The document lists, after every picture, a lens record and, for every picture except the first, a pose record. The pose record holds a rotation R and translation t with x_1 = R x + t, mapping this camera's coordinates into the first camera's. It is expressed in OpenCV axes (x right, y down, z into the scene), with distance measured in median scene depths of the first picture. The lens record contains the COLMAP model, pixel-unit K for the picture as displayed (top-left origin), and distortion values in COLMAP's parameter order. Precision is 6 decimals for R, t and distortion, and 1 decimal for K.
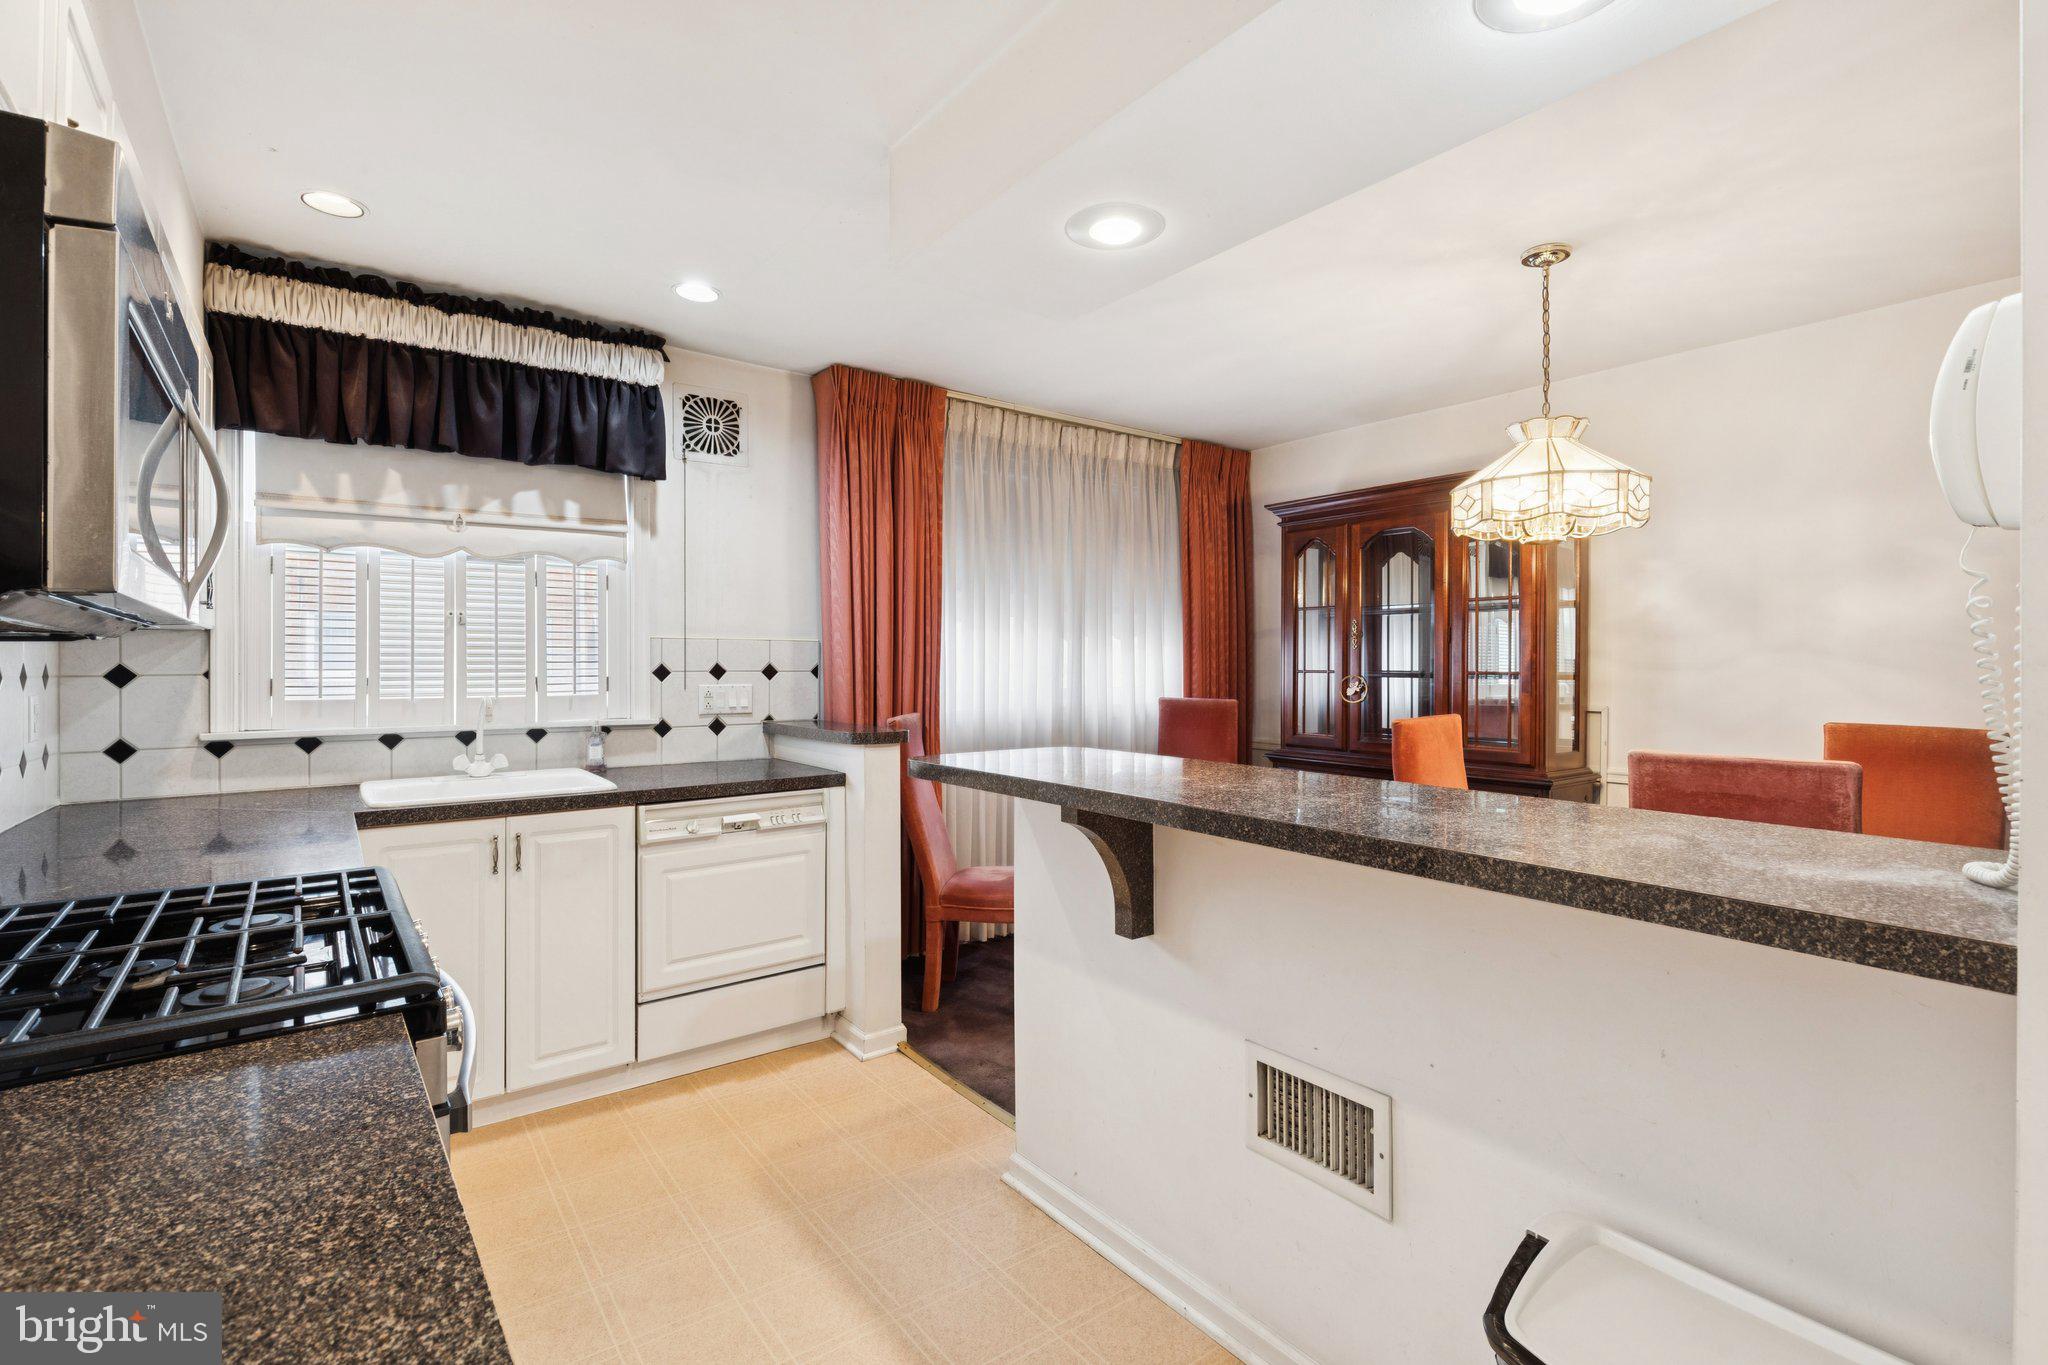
lens RADIAL K [[939.3, 0, 1029.4], [0, 939.3, 665.9], [0, 0, 1]] dist [0.000696, -0.000963]
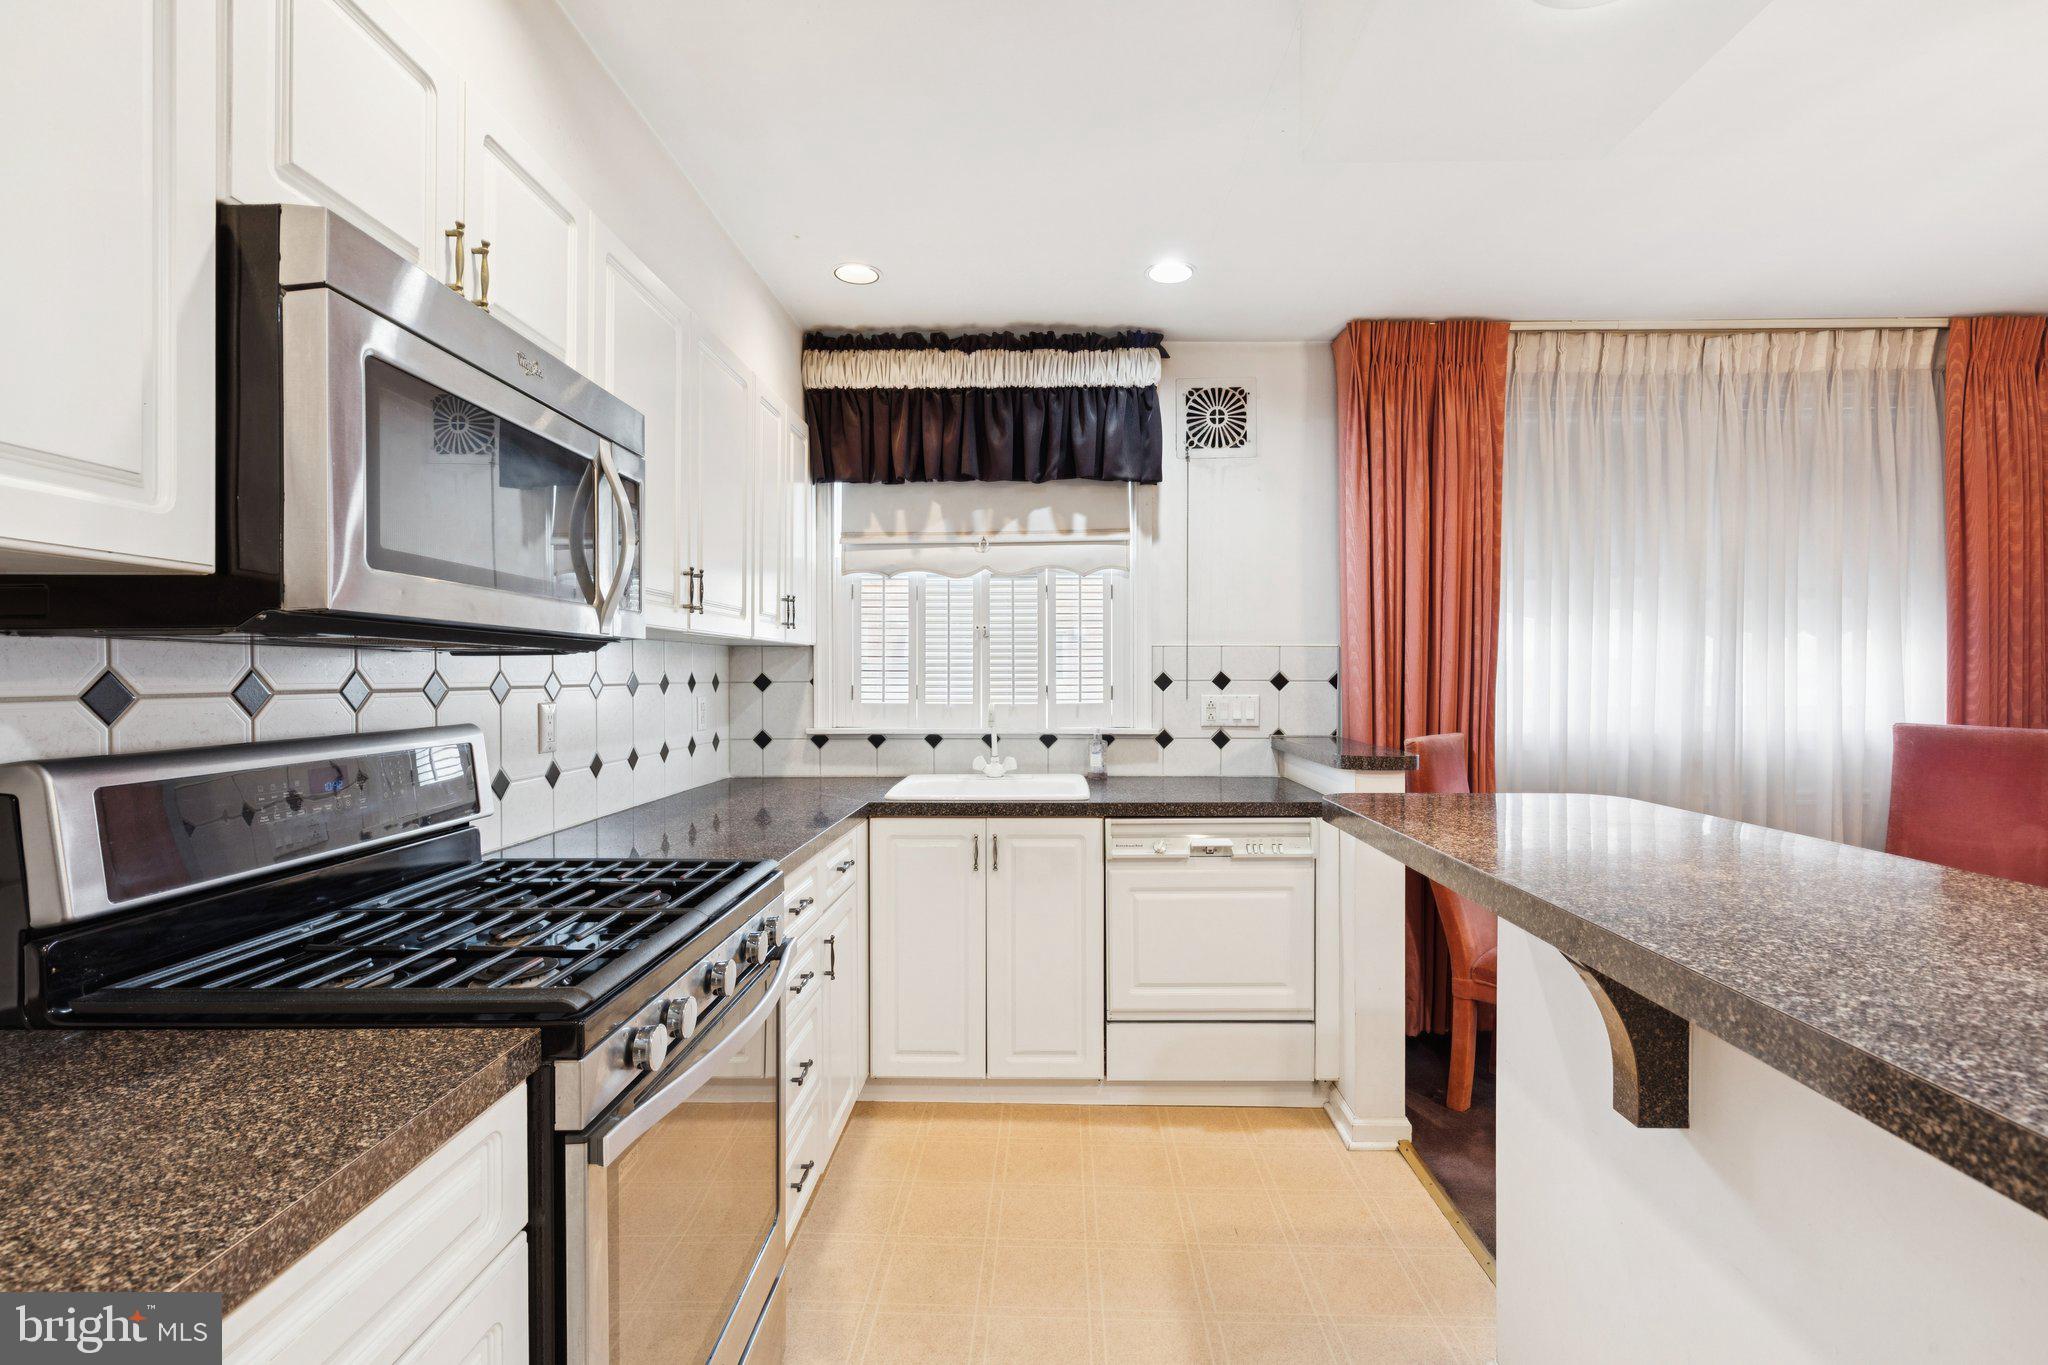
lens RADIAL K [[928.9, 0, 1030.1], [0, 928.9, 687.3], [0, 0, 1]] dist [0.006265, -0.003567]
pose [[0.783136, 0.009098, -0.621784, 0.106494], [-0.000304, 0.999898, 0.014248, -0.000719], [0.621851, -0.010969, 0.783059, 0.177811]]
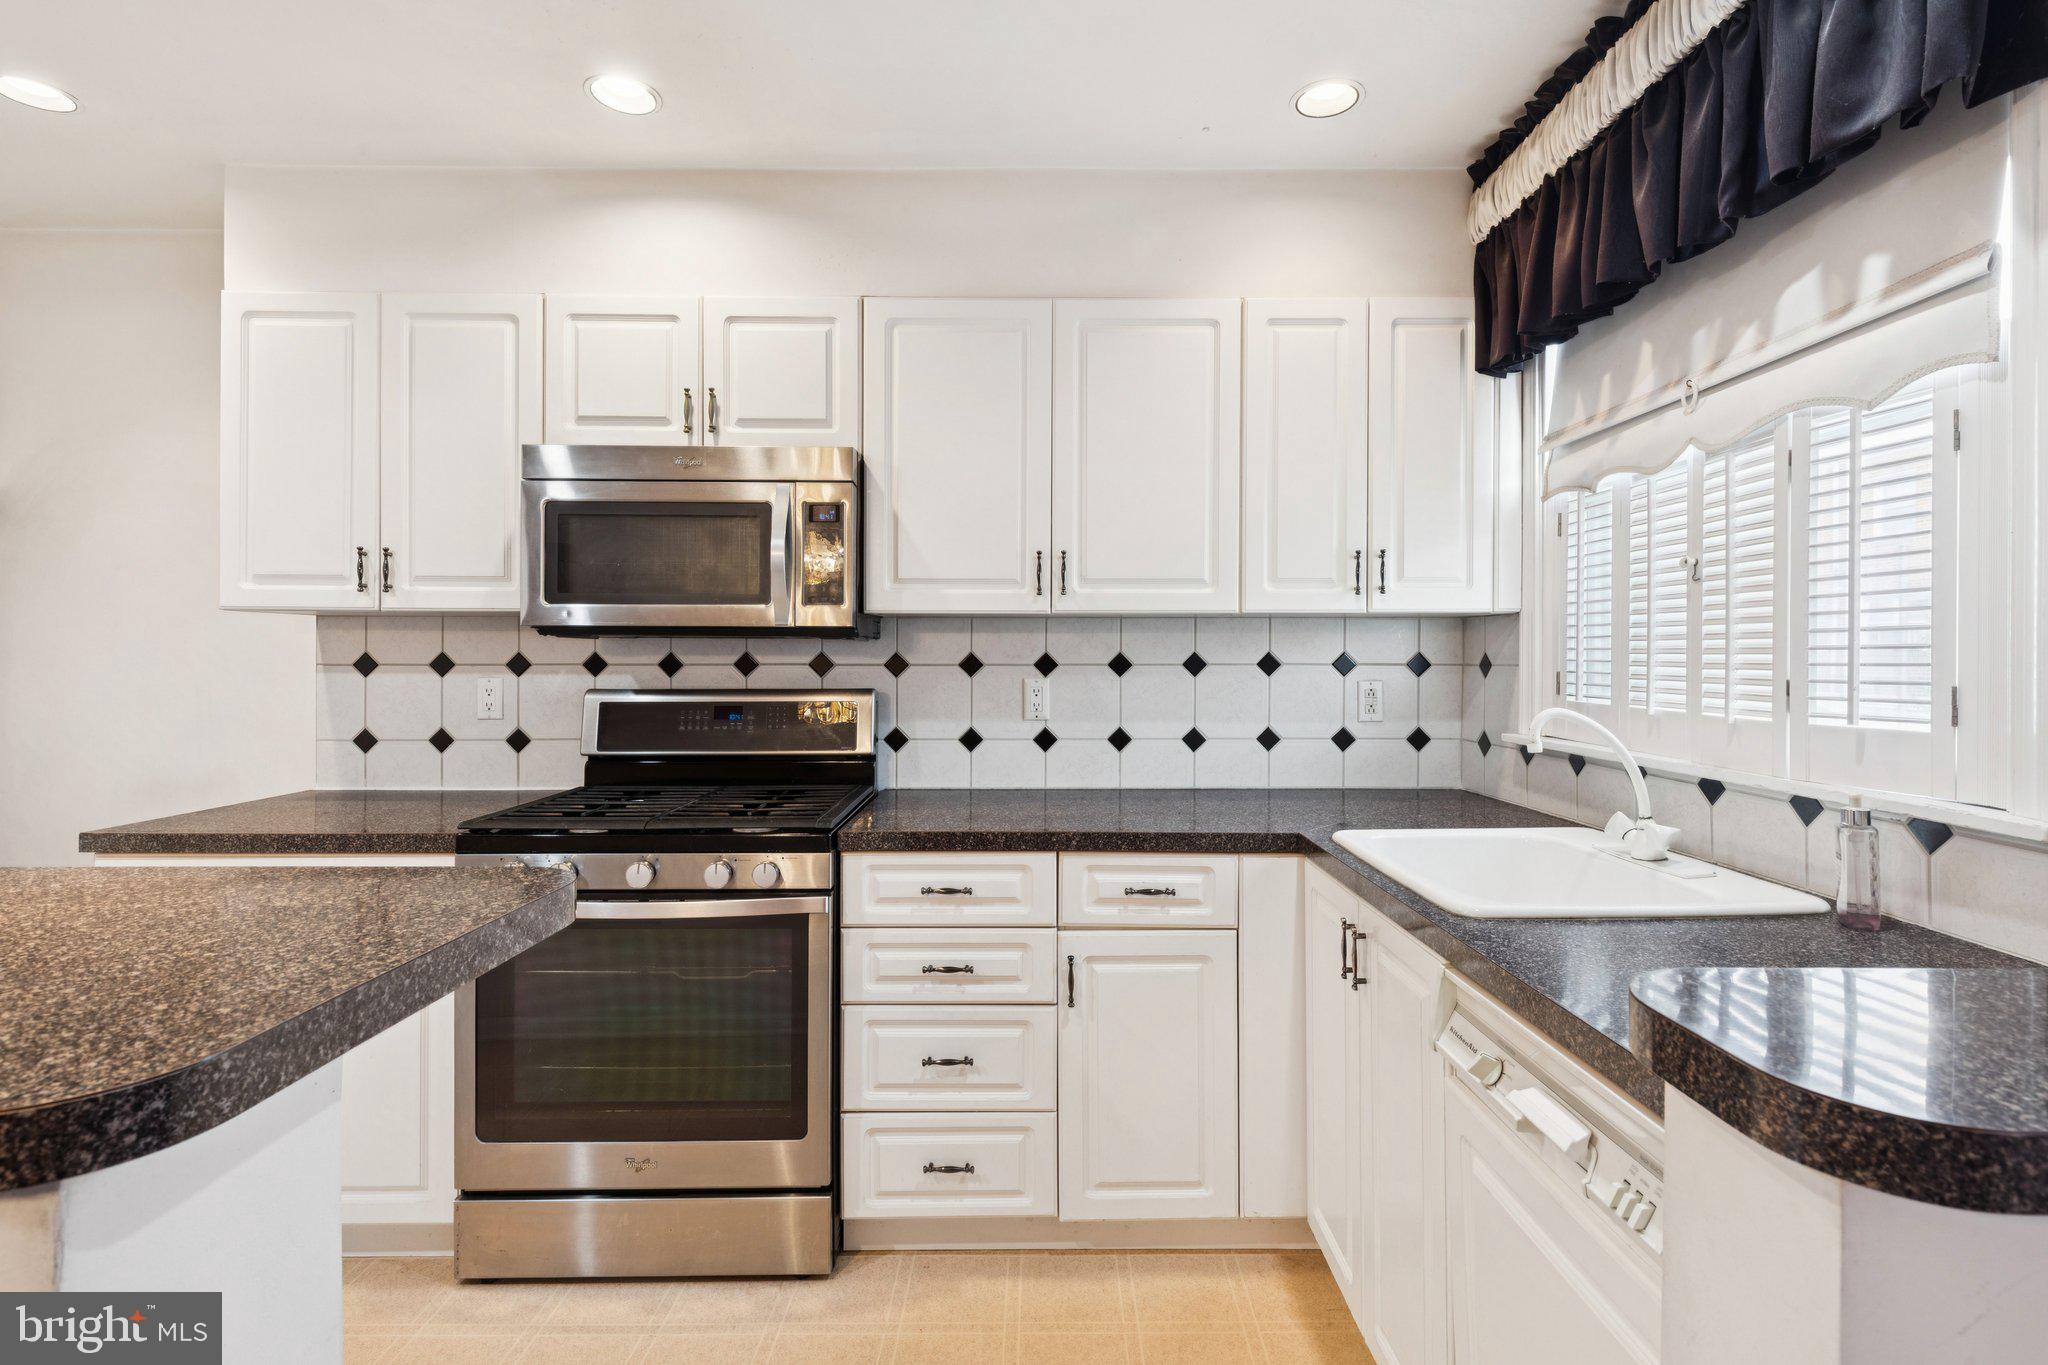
lens RADIAL K [[956.6, 0, 1030.4], [0, 956.6, 658.7], [0, 0, 1]] dist [0.003341, -0.001912]
pose [[-0.602591, 0.006657, -0.798023, 0.069941], [0.000211, 0.999967, 0.008182, -0.003187], [0.798051, 0.004762, -0.602572, 0.995634]]
